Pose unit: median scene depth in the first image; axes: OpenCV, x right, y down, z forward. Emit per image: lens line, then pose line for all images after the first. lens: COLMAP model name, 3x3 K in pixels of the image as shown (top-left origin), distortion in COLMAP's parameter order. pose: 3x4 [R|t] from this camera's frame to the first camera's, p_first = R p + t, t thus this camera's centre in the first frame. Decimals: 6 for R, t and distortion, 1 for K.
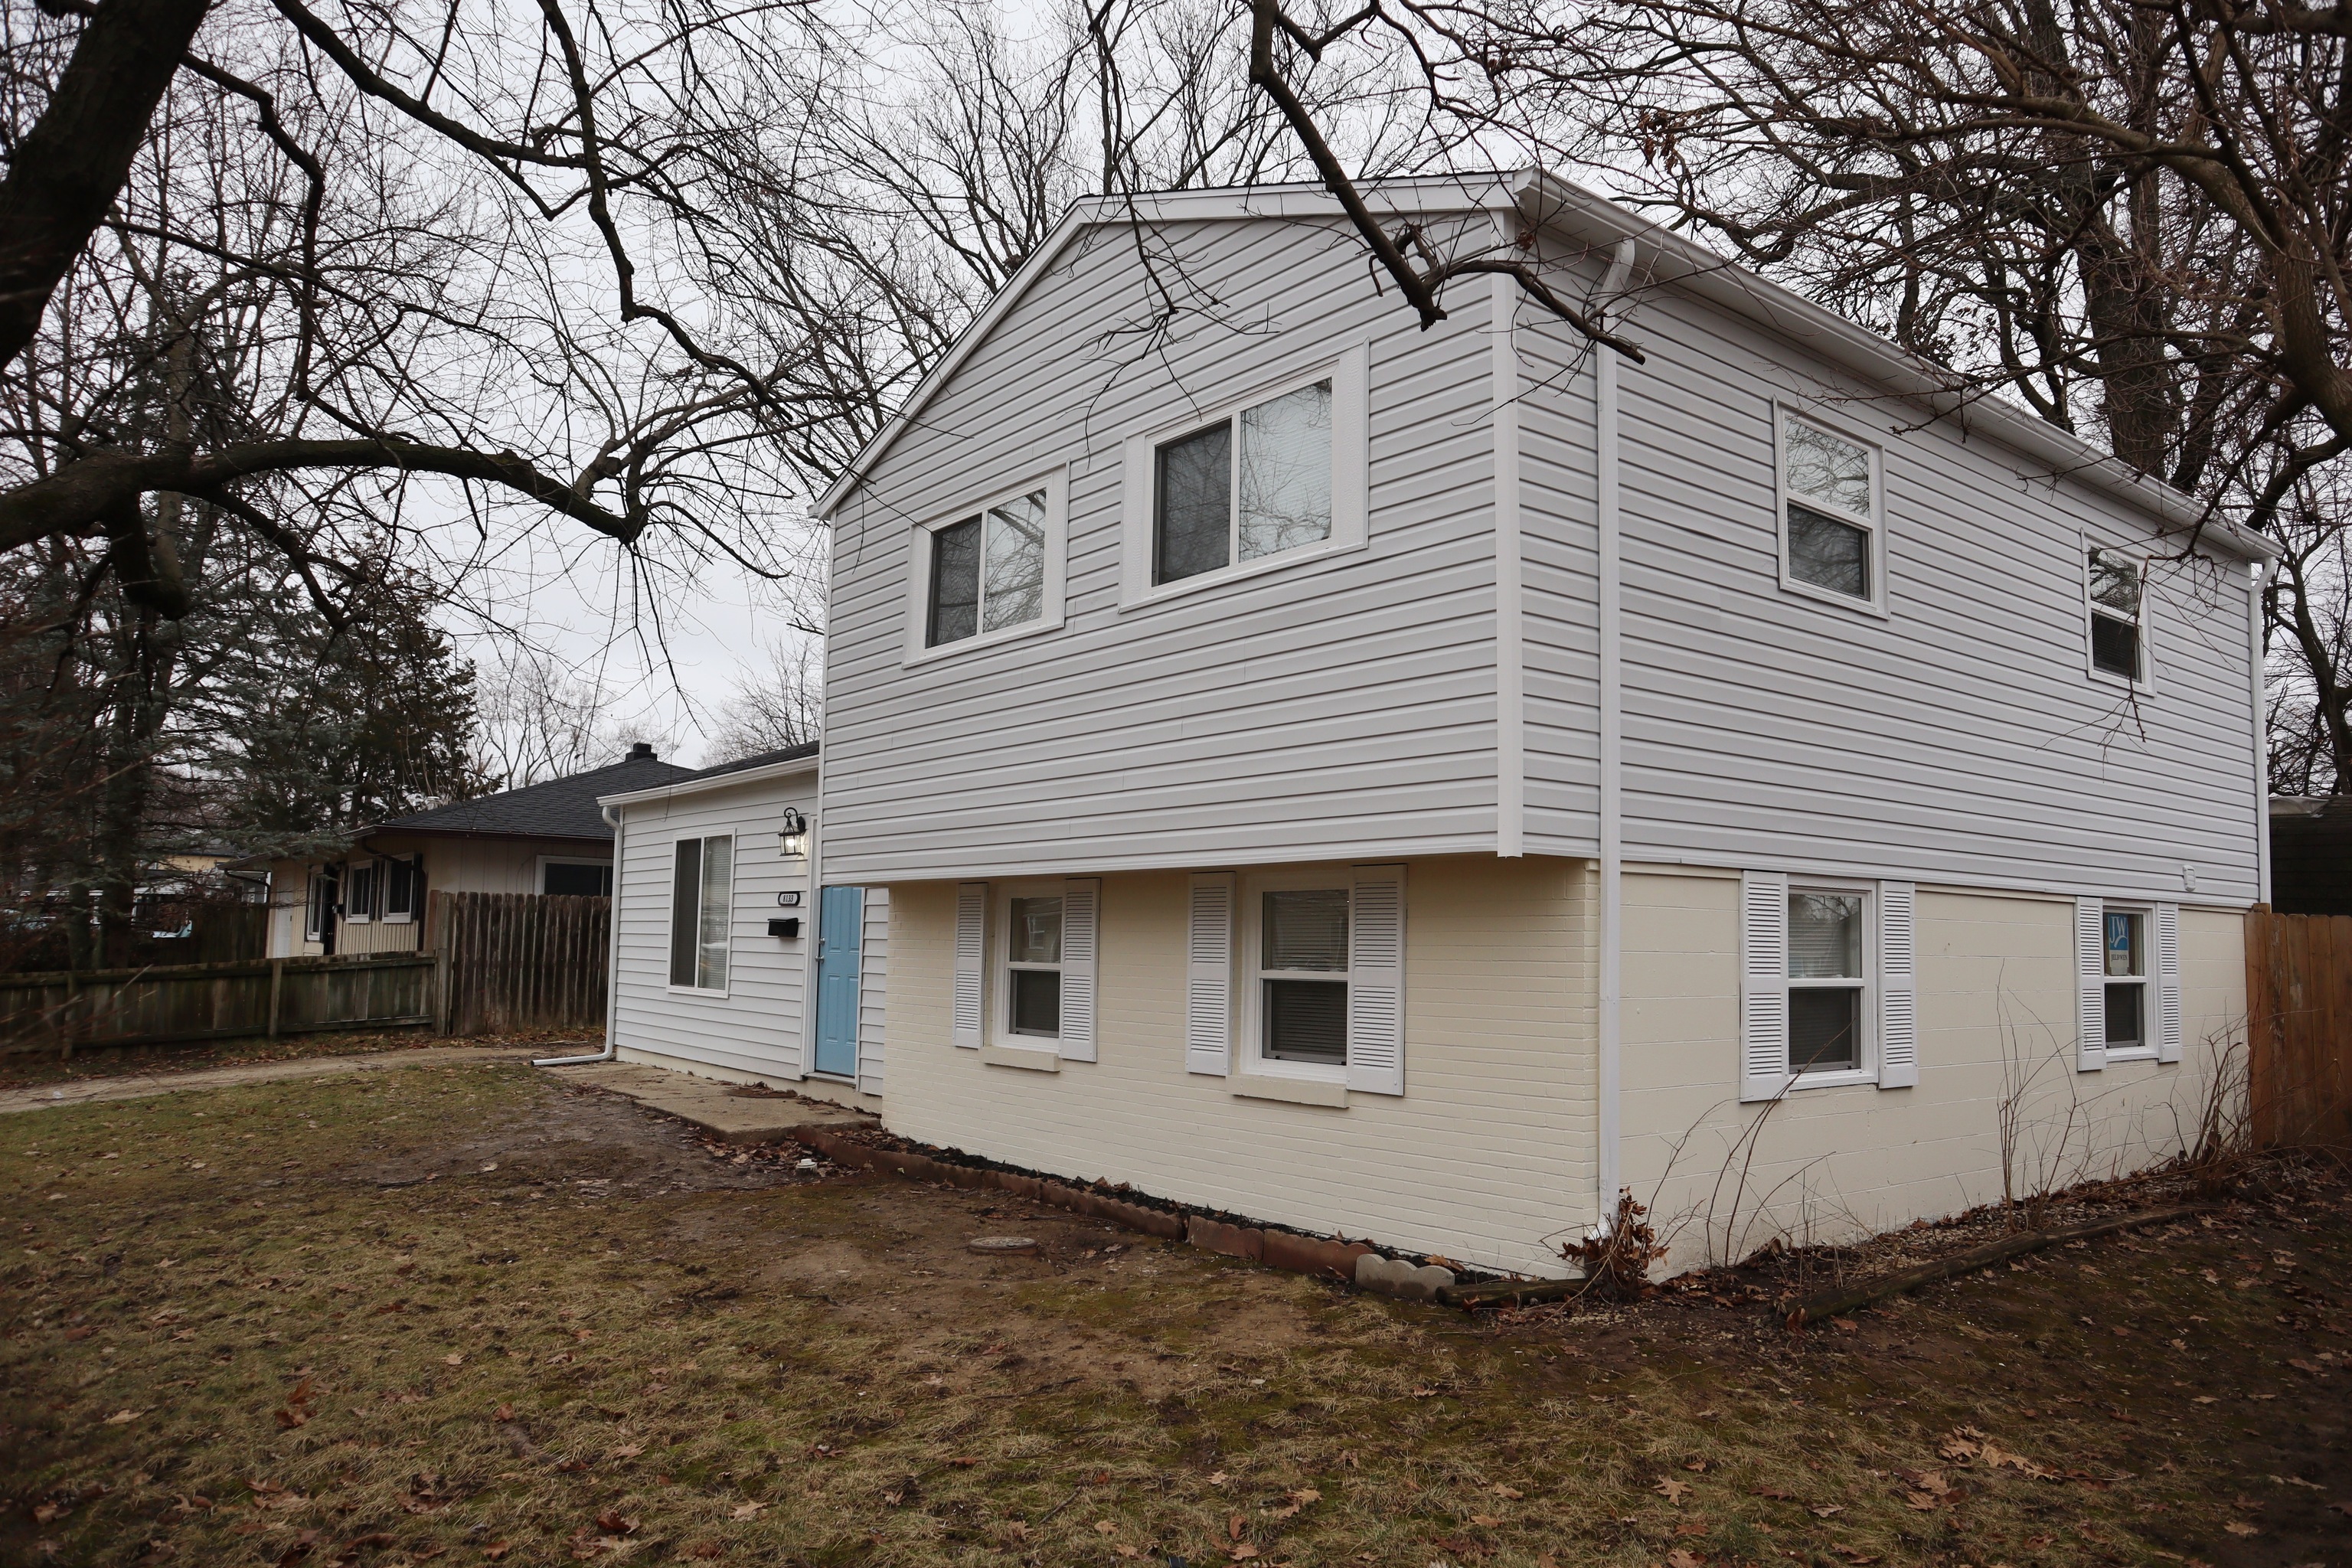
lens RADIAL K [[1624.7, 0, 1170.5], [0, 1624.7, 789.2], [0, 0, 1]] dist [-0.126629, 0.080699]
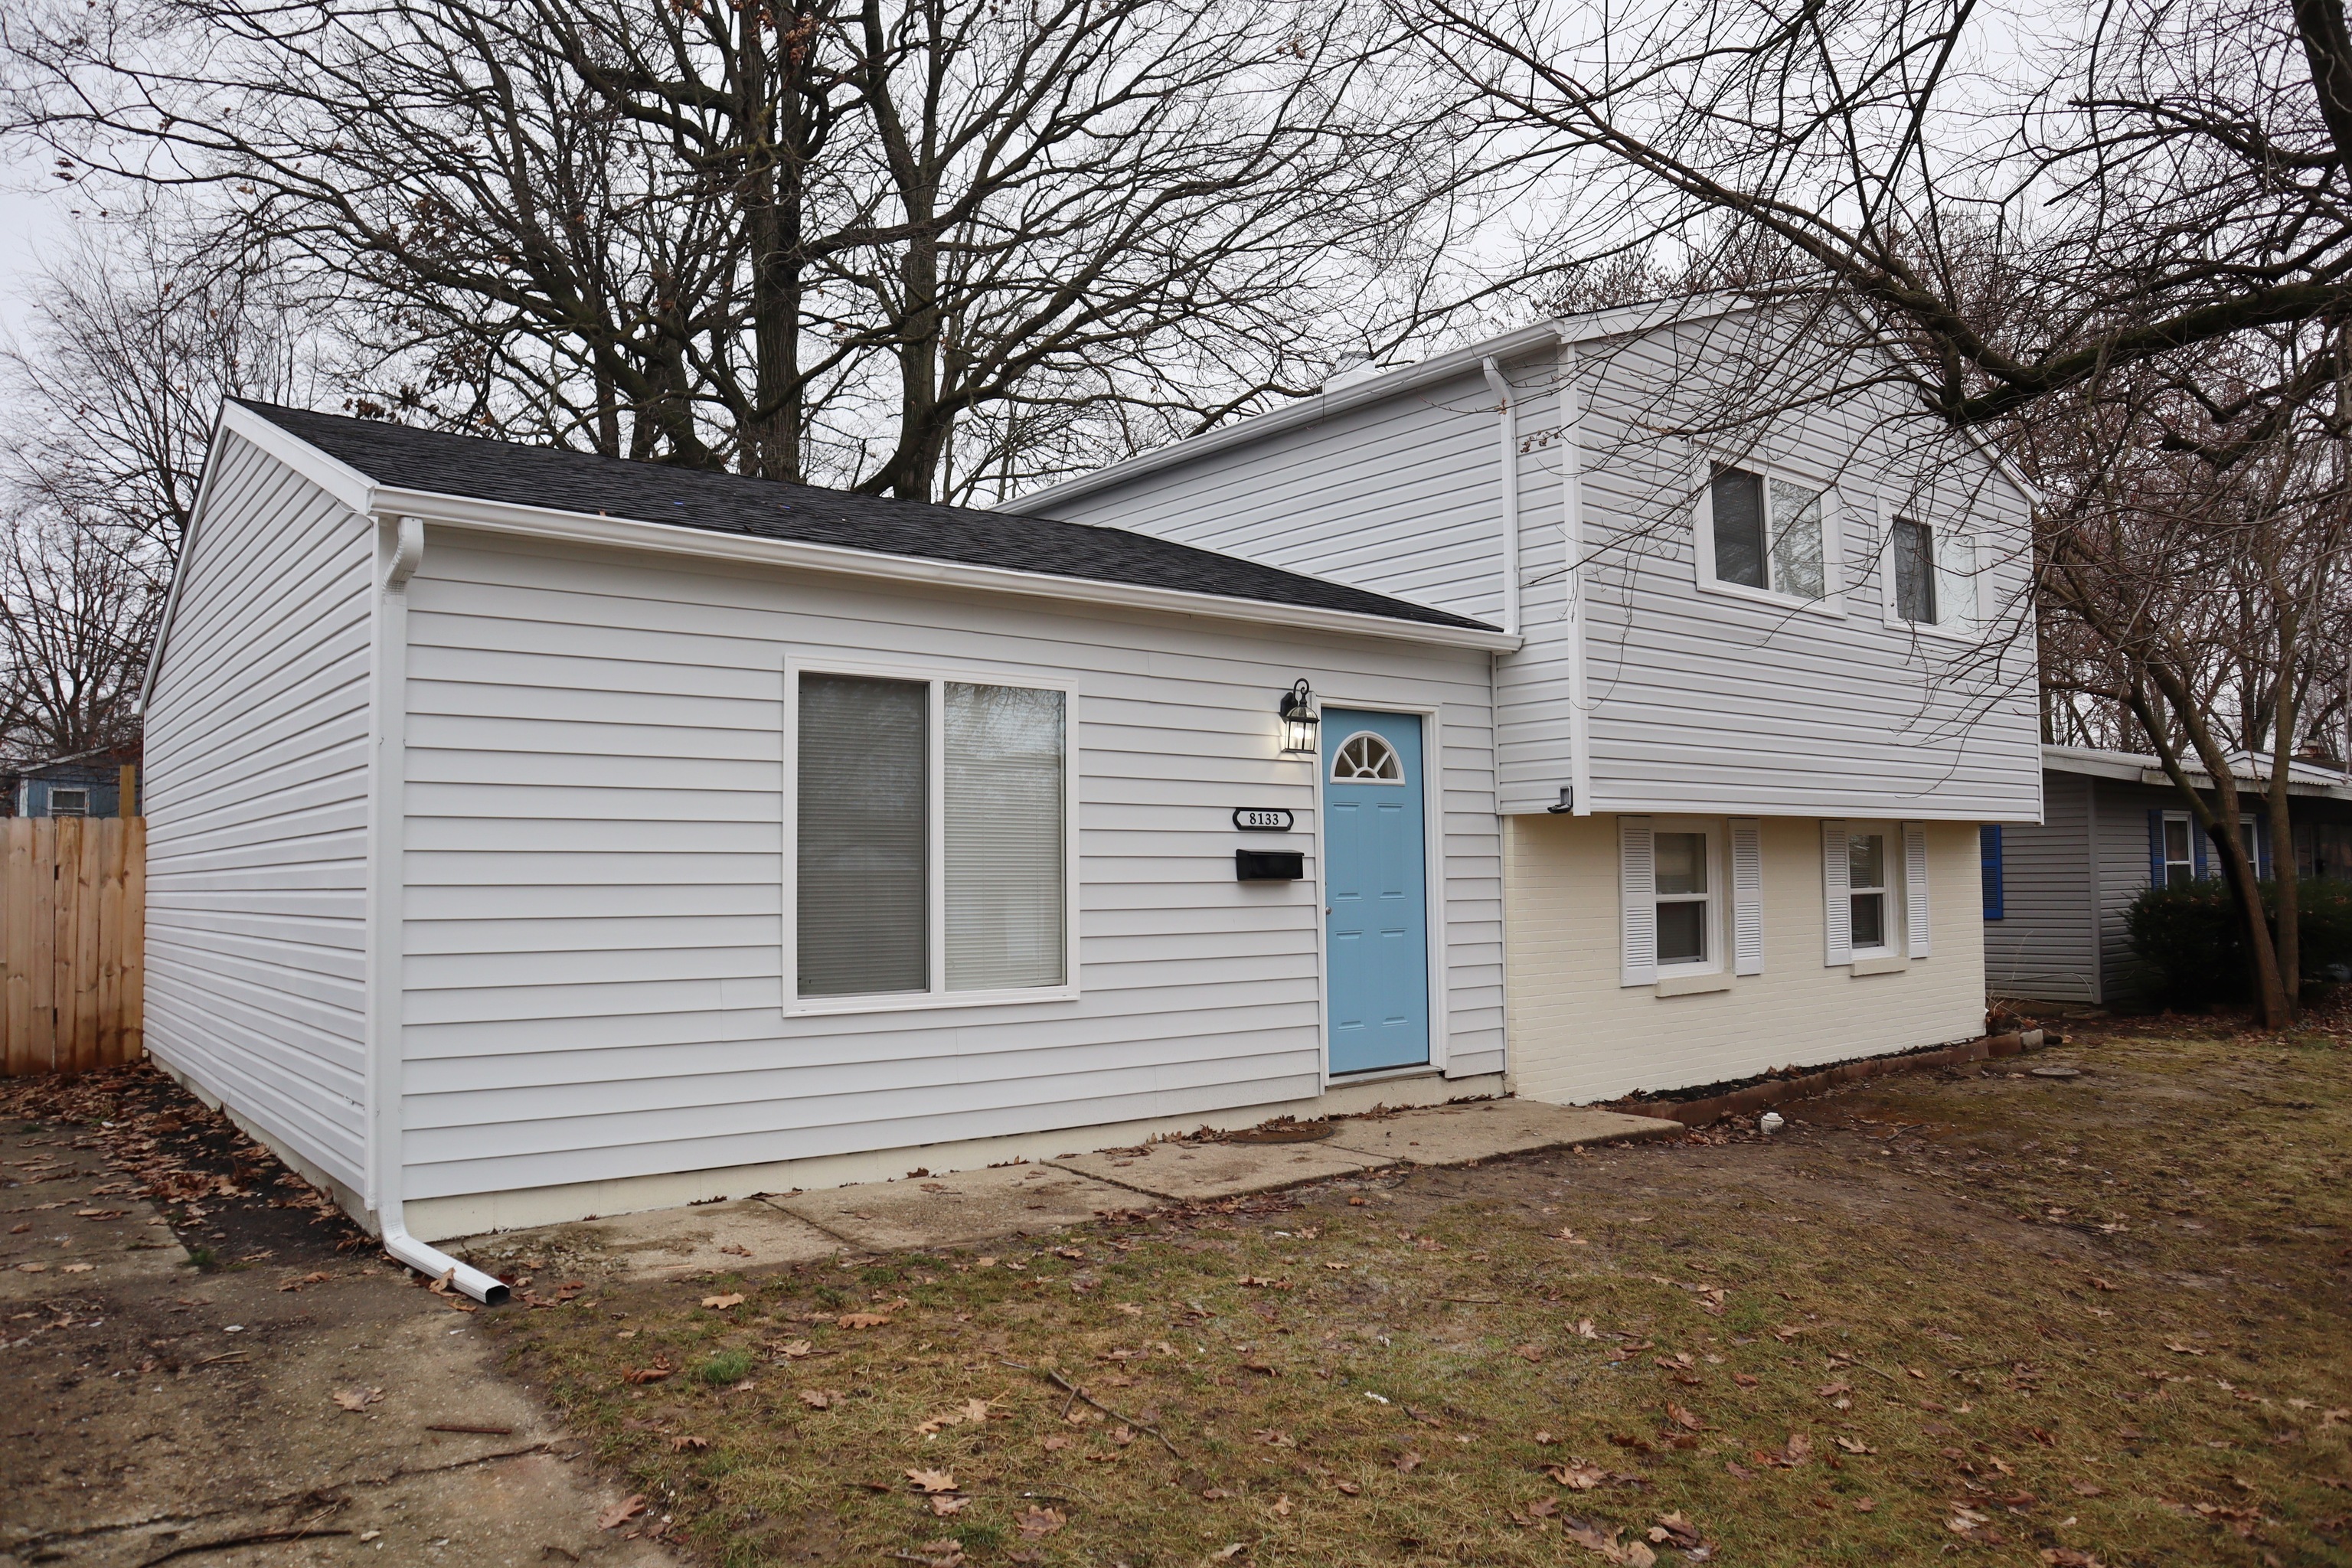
lens RADIAL K [[1624.7, 0, 1170.5], [0, 1624.7, 789.2], [0, 0, 1]] dist [-0.126629, 0.080699]
pose [[-0.018598, 0.037392, 0.999128, -1.114621], [-0.085795, 0.995555, -0.038855, 0.106720], [-0.996139, -0.086442, -0.015307, 1.337484]]
